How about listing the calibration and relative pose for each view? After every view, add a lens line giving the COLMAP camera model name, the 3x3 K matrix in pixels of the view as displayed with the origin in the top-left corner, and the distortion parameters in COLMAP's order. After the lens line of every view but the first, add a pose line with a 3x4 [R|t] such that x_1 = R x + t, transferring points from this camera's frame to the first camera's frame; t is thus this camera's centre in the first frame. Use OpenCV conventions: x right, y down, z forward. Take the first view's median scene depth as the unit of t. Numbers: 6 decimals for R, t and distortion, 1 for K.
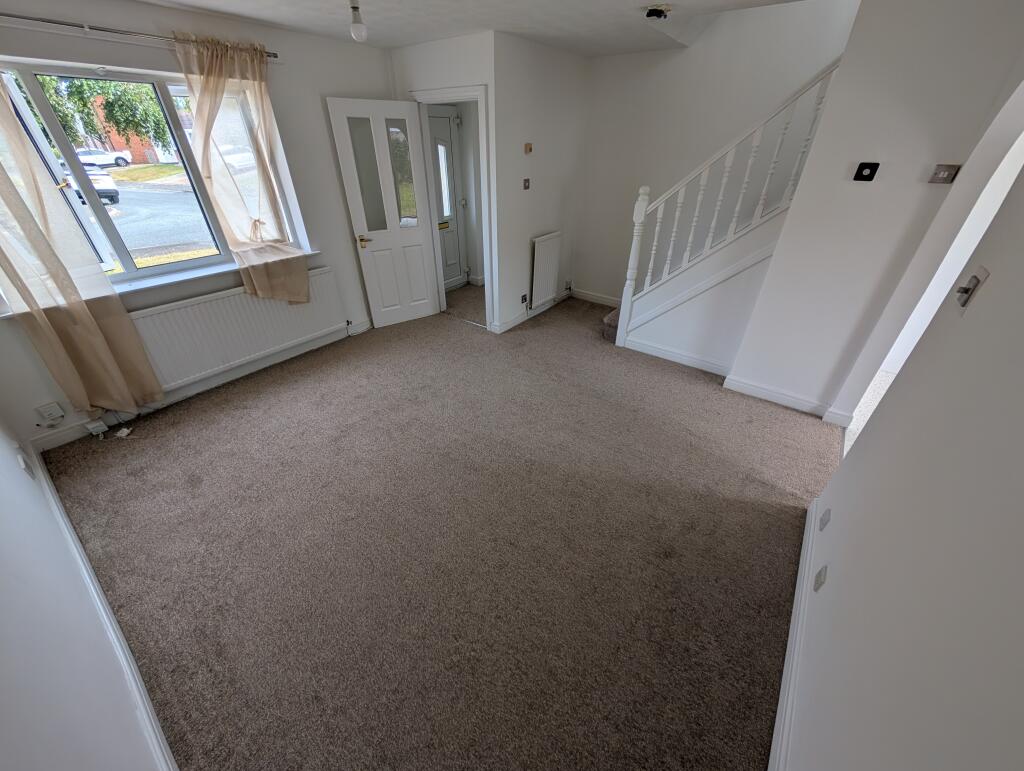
lens RADIAL K [[386.7, 0, 515.2], [0, 386.7, 388.6], [0, 0, 1]] dist [-0.000664, -0.000085]
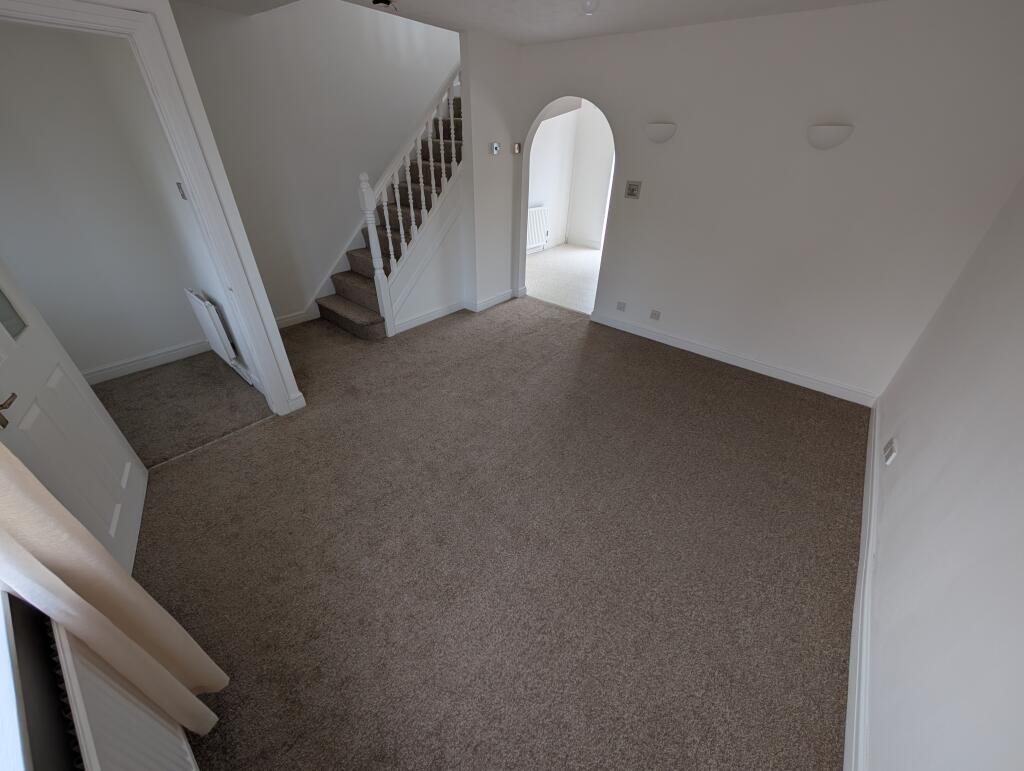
lens RADIAL K [[386.7, 0, 515.2], [0, 386.7, 388.6], [0, 0, 1]] dist [-0.000664, -0.000085]
pose [[0.039464, -0.548353, 0.835315, -0.764027], [0.520558, 0.724846, 0.451241, -0.363996], [-0.852914, 0.417022, 0.314055, 0.580467]]
